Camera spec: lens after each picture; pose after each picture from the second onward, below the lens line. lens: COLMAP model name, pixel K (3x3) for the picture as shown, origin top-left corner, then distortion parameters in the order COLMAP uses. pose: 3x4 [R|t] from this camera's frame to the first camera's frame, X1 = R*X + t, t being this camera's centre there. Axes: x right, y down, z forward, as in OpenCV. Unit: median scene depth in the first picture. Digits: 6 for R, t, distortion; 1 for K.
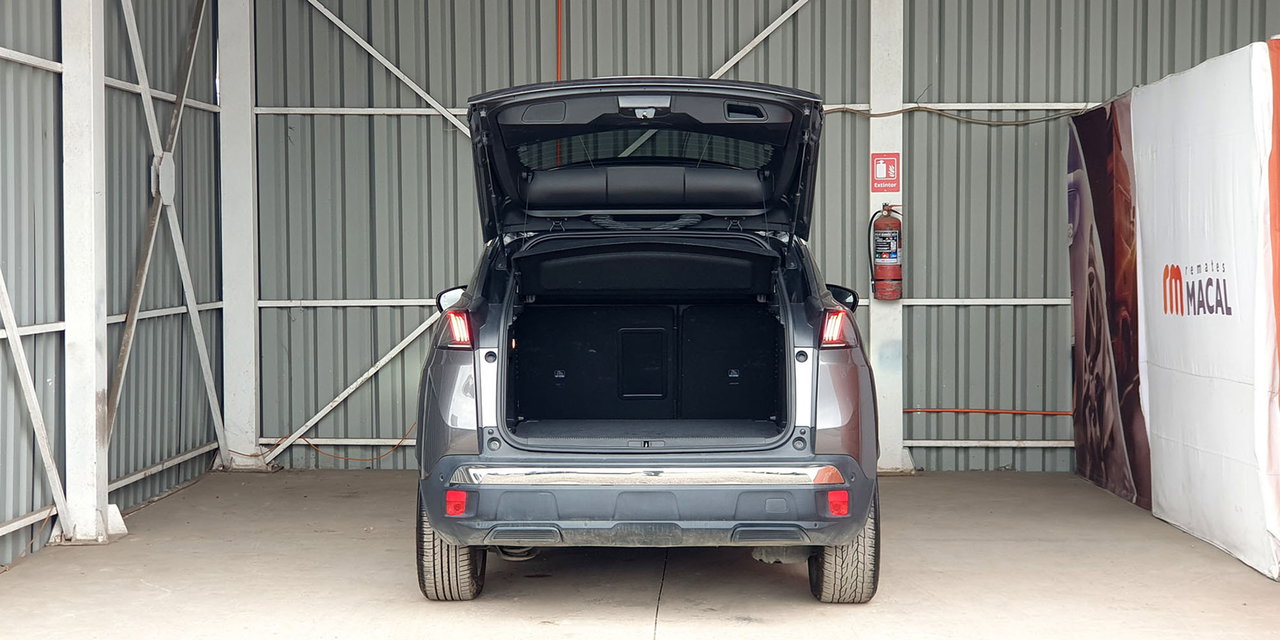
lens RADIAL K [[2005.7, 0, 616.2], [0, 2005.7, 326.6], [0, 0, 1]] dist [0.243902, -1.380853]
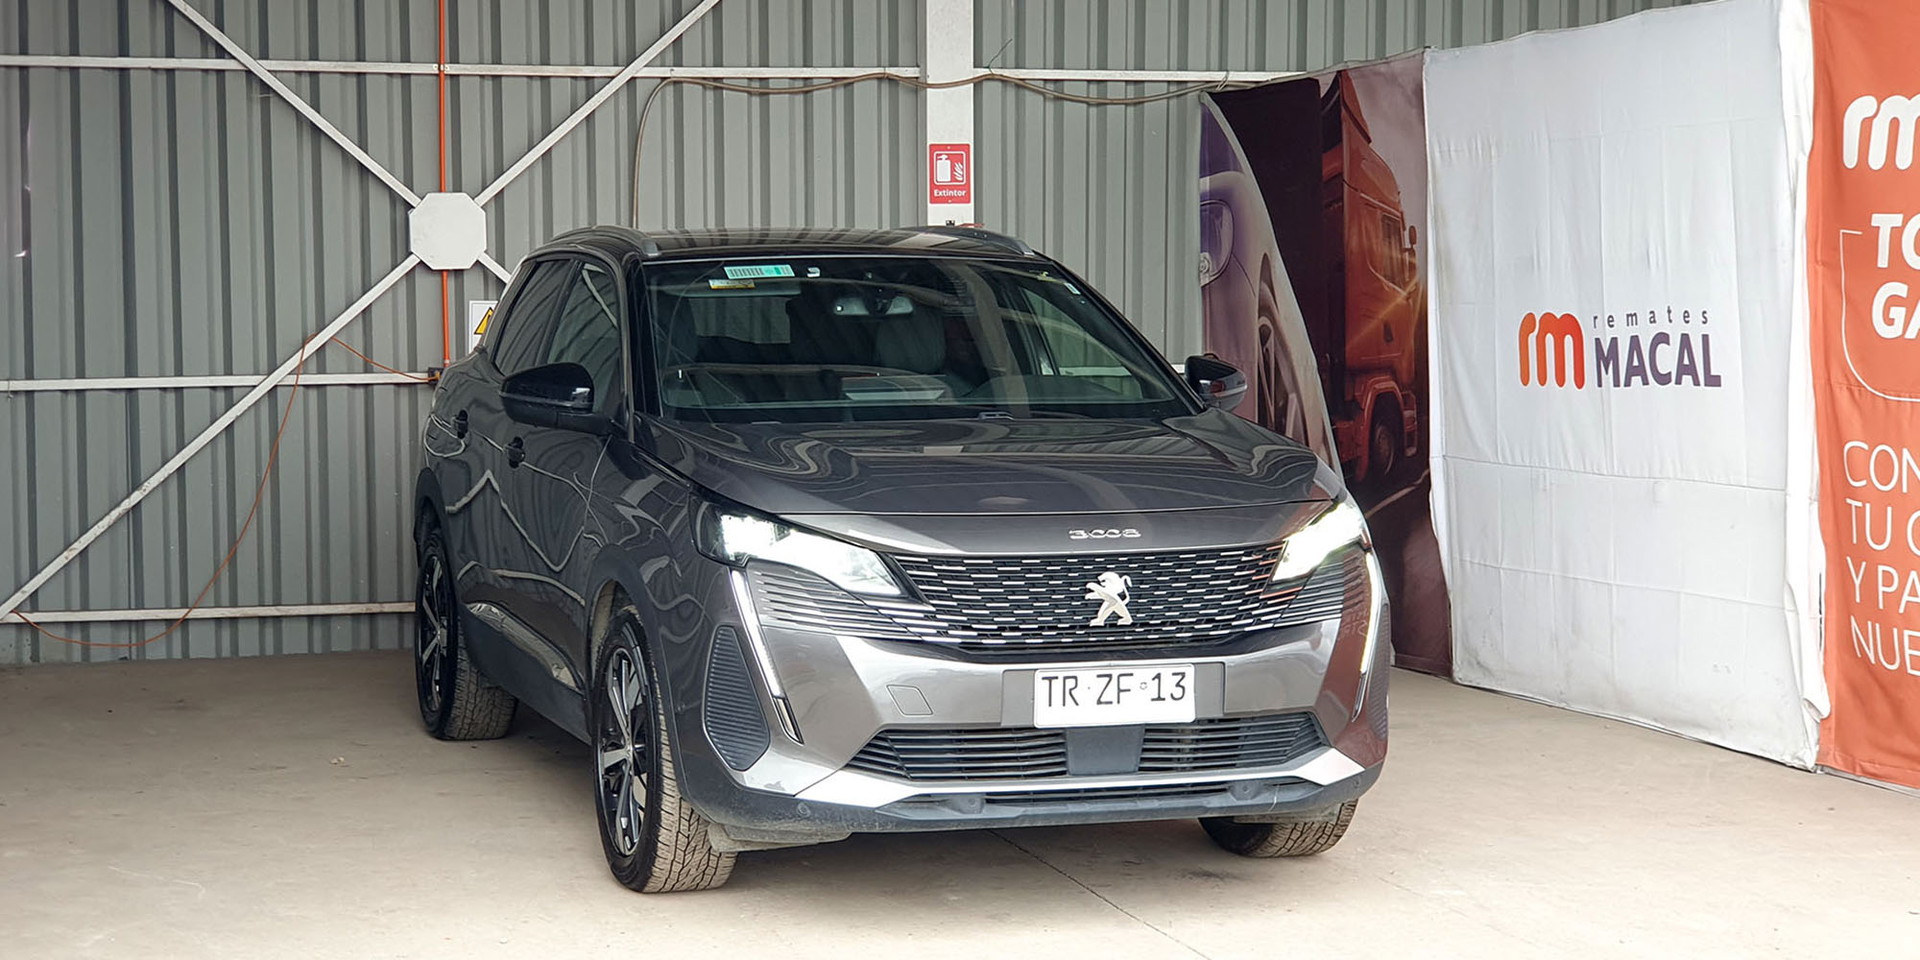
lens RADIAL K [[3042.6, 0, 845.8], [0, 3042.6, 475.7], [0, 0, 1]] dist [0.223027, -1.002226]
pose [[0.953843, -0.022298, 0.299477, -0.196794], [0.015274, 0.999551, 0.025775, -0.004760], [-0.299918, -0.020012, 0.953755, 0.066015]]
